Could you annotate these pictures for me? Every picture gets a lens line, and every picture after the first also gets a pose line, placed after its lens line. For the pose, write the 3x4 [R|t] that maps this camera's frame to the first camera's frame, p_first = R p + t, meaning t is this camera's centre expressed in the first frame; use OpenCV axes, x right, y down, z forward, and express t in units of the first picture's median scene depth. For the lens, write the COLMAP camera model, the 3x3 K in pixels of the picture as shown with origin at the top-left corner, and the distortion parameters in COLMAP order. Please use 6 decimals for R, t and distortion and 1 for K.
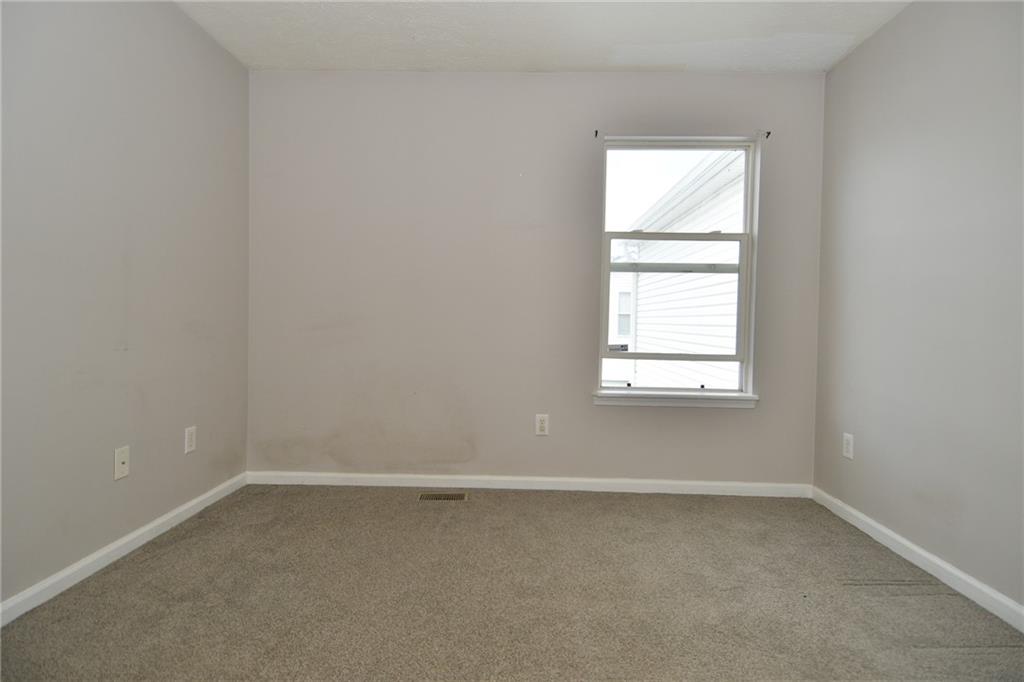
lens RADIAL K [[532.0, 0, 514.6], [0, 532.0, 331.6], [0, 0, 1]] dist [0.049038, -0.054178]
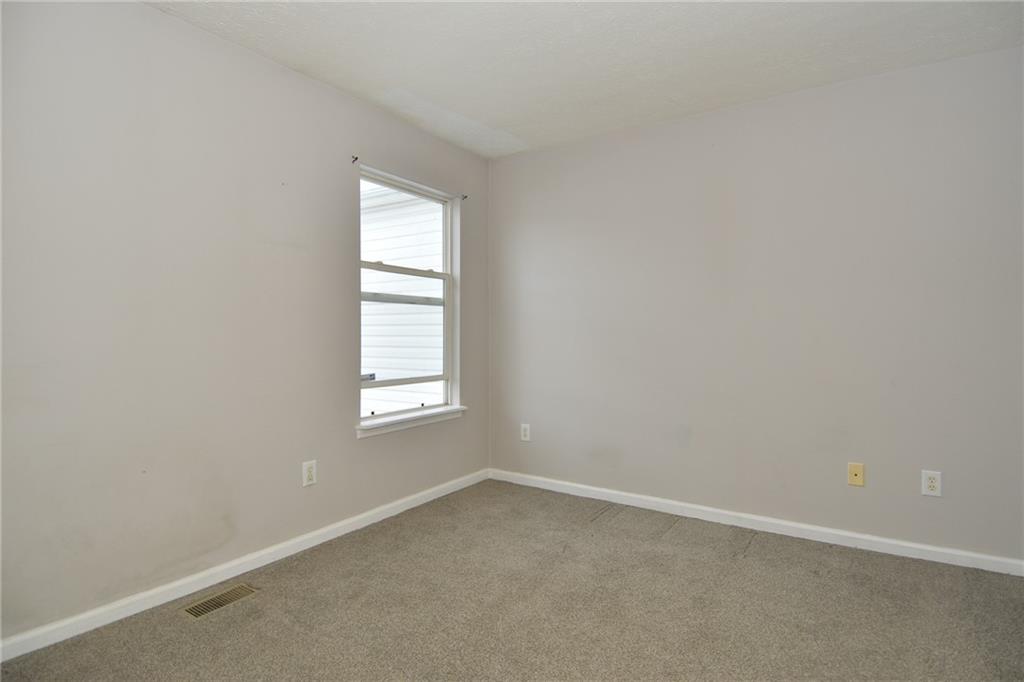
lens RADIAL K [[532.0, 0, 514.6], [0, 532.0, 331.6], [0, 0, 1]] dist [0.049038, -0.054178]
pose [[0.528886, -0.016070, 0.848541, -0.517121], [0.025333, 0.999674, 0.003143, -0.052677], [-0.848315, 0.019833, 0.529120, 0.240895]]
